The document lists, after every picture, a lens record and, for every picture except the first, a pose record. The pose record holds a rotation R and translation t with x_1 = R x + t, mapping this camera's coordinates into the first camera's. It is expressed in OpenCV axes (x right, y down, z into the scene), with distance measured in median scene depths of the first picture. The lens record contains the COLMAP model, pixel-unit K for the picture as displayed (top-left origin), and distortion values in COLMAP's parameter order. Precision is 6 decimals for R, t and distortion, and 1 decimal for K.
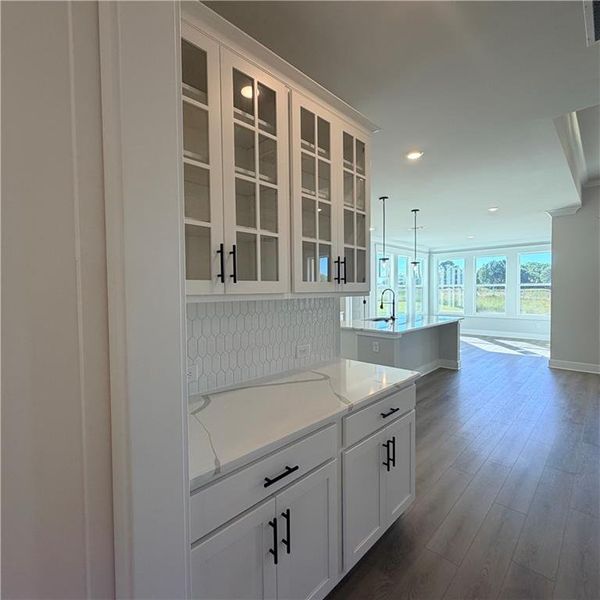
lens RADIAL K [[290.9, 0, 300.0], [0, 290.9, 300.0], [0, 0, 1]] dist [-0.000015, -0.000028]
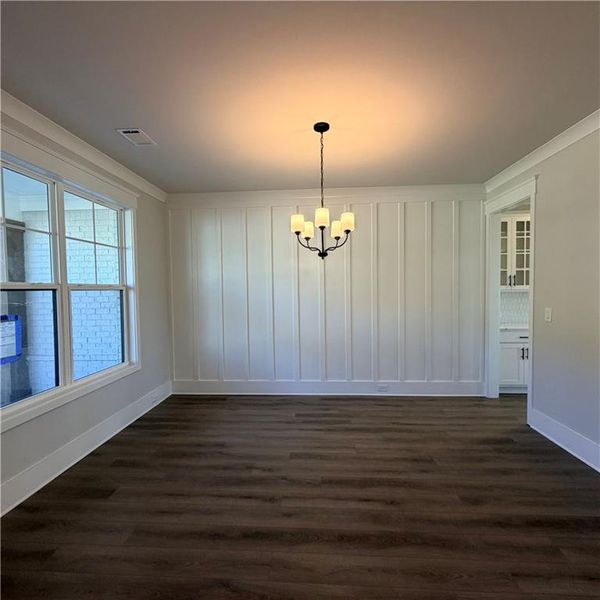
lens RADIAL K [[318.1, 0, 300.0], [0, 318.1, 300.0], [0, 0, 1]] dist [-0.001355, -0.000338]
pose [[0.634565, 0.032027, -0.772206, 1.091941], [-0.018389, 0.999484, 0.026342, 0.051859], [0.772651, -0.002516, 0.634826, -3.402391]]
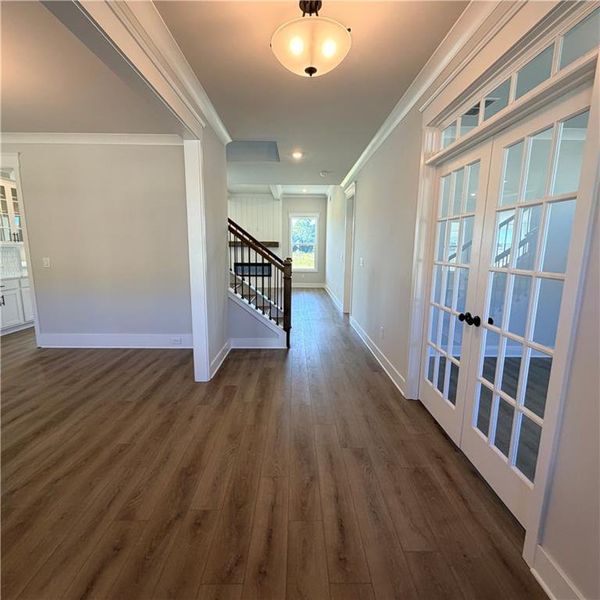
lens RADIAL K [[318.1, 0, 300.0], [0, 318.1, 300.0], [0, 0, 1]] dist [-0.001355, -0.000338]
pose [[0.717172, -0.094555, 0.690452, -0.120086], [0.003956, 0.991289, 0.131644, 0.162508], [-0.696885, -0.091680, 0.711299, -4.847474]]
